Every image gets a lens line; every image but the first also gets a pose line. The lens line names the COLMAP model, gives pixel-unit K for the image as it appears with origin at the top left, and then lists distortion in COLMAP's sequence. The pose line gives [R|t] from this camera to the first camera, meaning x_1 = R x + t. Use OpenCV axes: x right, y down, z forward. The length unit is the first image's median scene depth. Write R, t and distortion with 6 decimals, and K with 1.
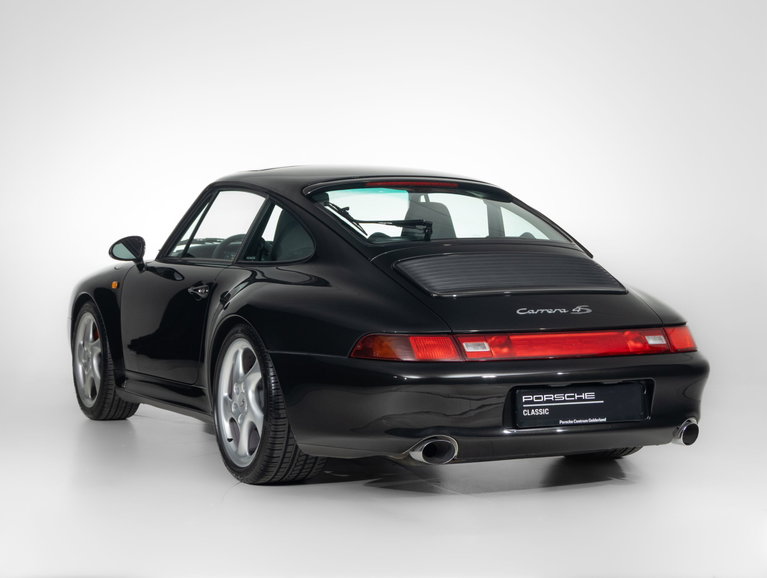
lens RADIAL K [[1880.0, 0, 383.5], [0, 1880.0, 289.0], [0, 0, 1]] dist [0.318312, -0.253786]
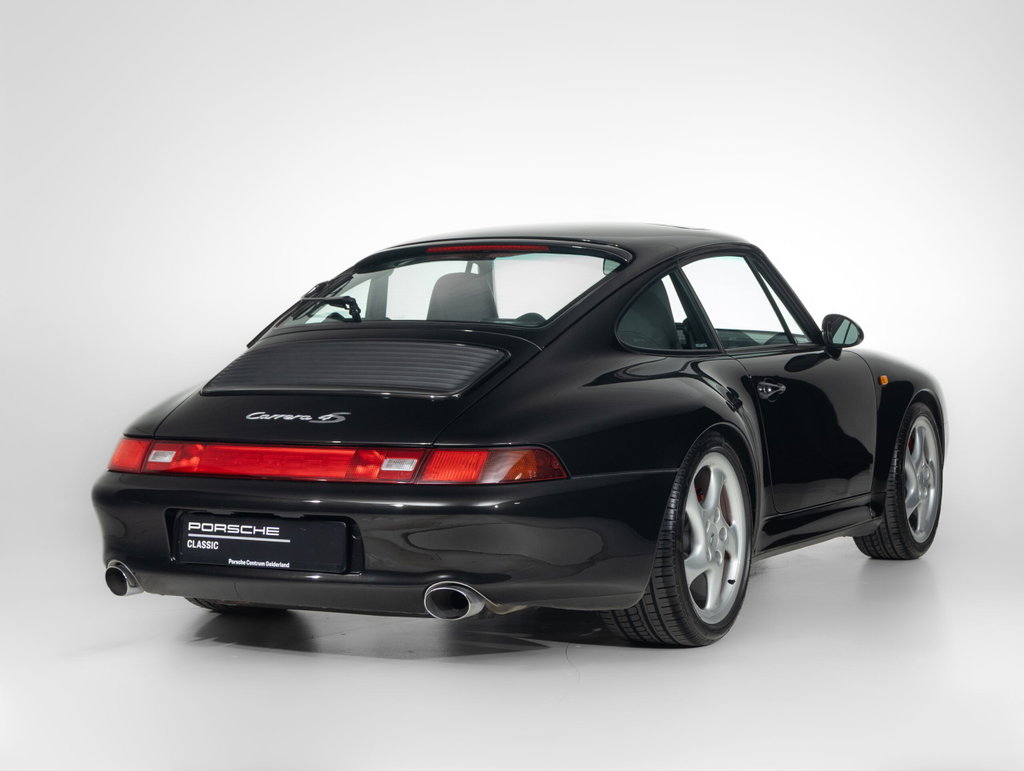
lens RADIAL K [[2509.9, 0, 512.0], [0, 2509.9, 385.5], [0, 0, 1]] dist [0.318312, -0.253786]
pose [[0.528531, 0.034827, -0.848199, 1.006267], [-0.034437, 0.999215, 0.019570, -0.024138], [0.848215, 0.018867, 0.529316, 0.550221]]
